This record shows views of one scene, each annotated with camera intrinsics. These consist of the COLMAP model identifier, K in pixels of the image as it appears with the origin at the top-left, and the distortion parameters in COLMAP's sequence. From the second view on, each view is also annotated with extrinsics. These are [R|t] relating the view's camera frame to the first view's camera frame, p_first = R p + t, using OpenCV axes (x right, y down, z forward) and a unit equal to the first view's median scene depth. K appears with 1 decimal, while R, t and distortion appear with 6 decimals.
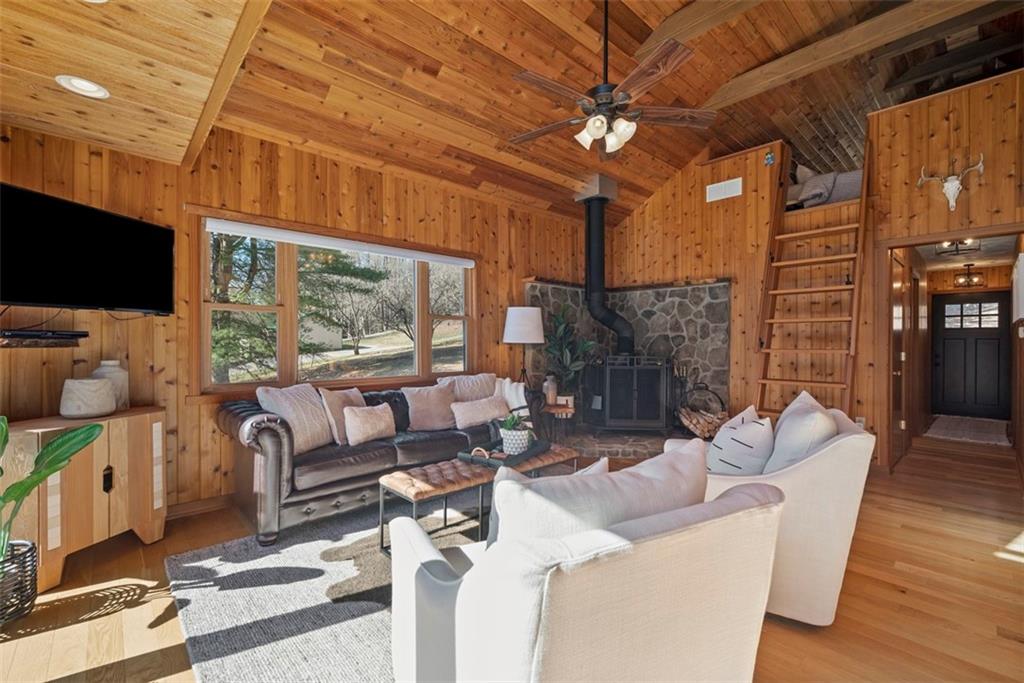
lens RADIAL K [[439.7, 0, 514.5], [0, 439.7, 346.2], [0, 0, 1]] dist [0.002227, -0.000856]
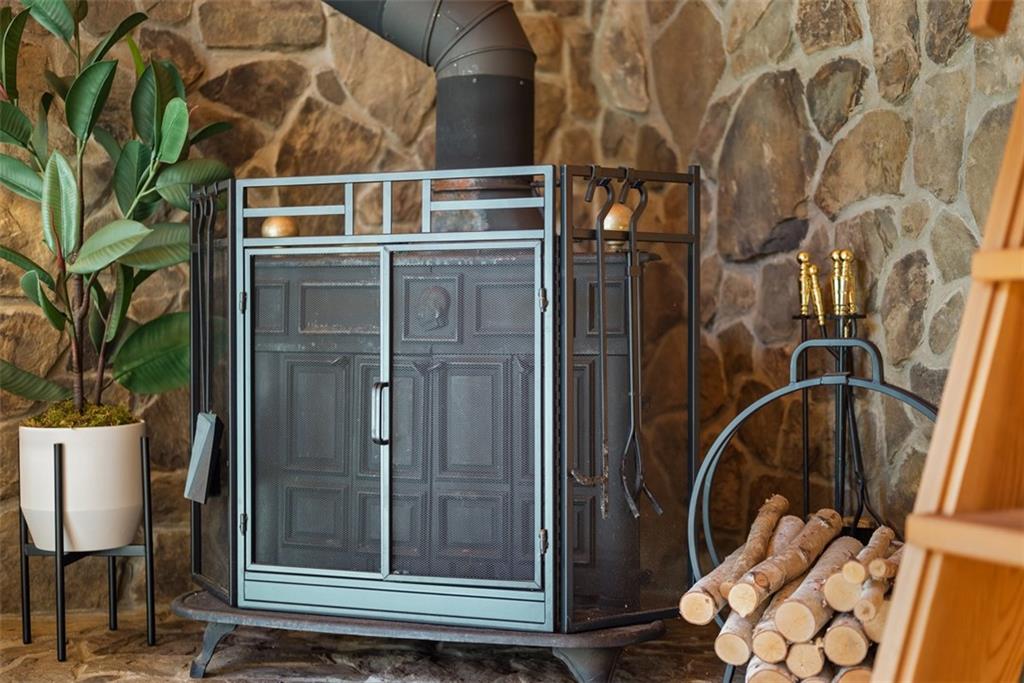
lens RADIAL K [[1495.5, 0, 509.6], [0, 1495.5, 342.5], [0, 0, 1]] dist [-0.002946, 0.000000]
pose [[0.947102, -0.011286, -0.320735, 0.524295], [0.011228, 0.999935, -0.002030, 0.092049], [0.320737, -0.001679, 0.947167, 0.542781]]
